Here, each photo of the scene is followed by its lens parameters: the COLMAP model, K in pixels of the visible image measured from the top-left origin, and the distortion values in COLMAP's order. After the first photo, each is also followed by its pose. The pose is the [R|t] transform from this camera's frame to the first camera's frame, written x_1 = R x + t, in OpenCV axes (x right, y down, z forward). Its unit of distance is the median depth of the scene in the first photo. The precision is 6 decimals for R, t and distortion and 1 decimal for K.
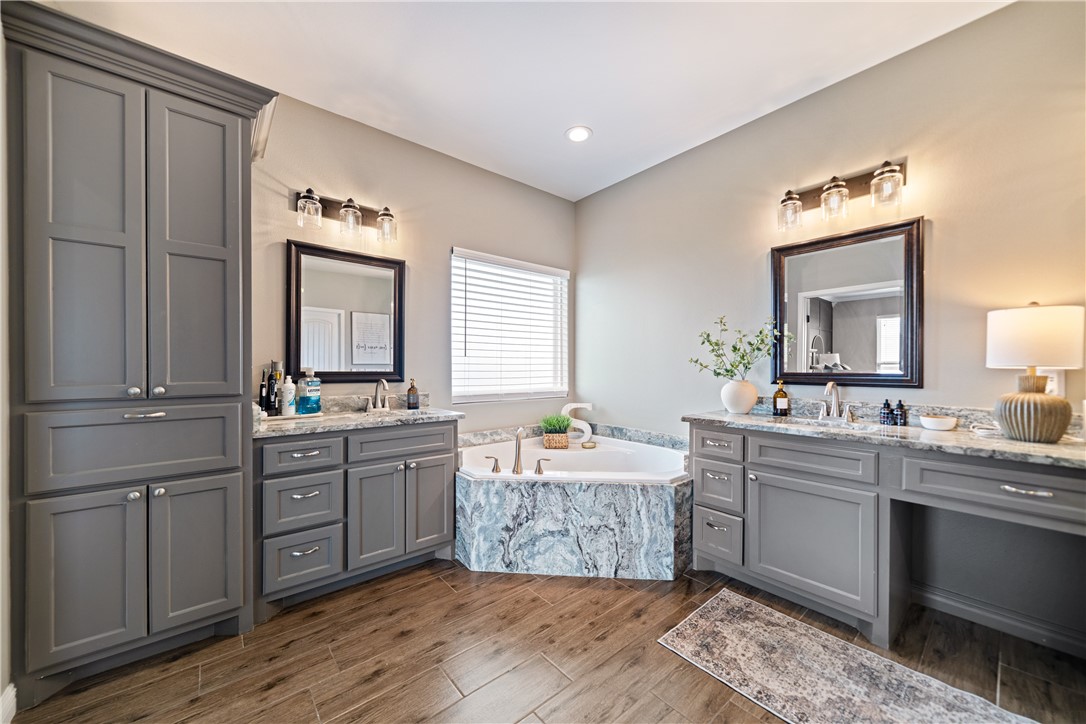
lens RADIAL K [[397.9, 0, 546.0], [0, 397.9, 366.7], [0, 0, 1]] dist [0.000717, 0.000084]
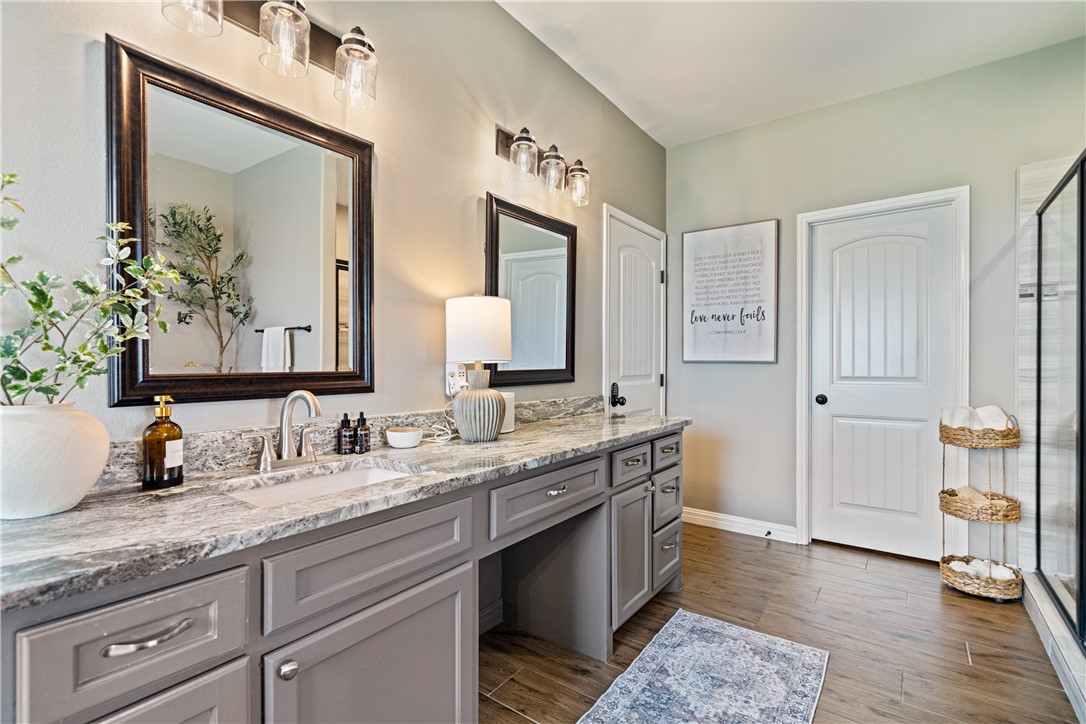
lens RADIAL K [[504.3, 0, 543.4], [0, 504.3, 360.2], [0, 0, 1]] dist [-0.000803, 0.000088]
pose [[-0.242554, 0.002109, 0.970136, 0.023468], [-0.001268, 0.999996, -0.002491, 0.001207], [-0.970137, -0.001834, -0.242550, 0.921294]]
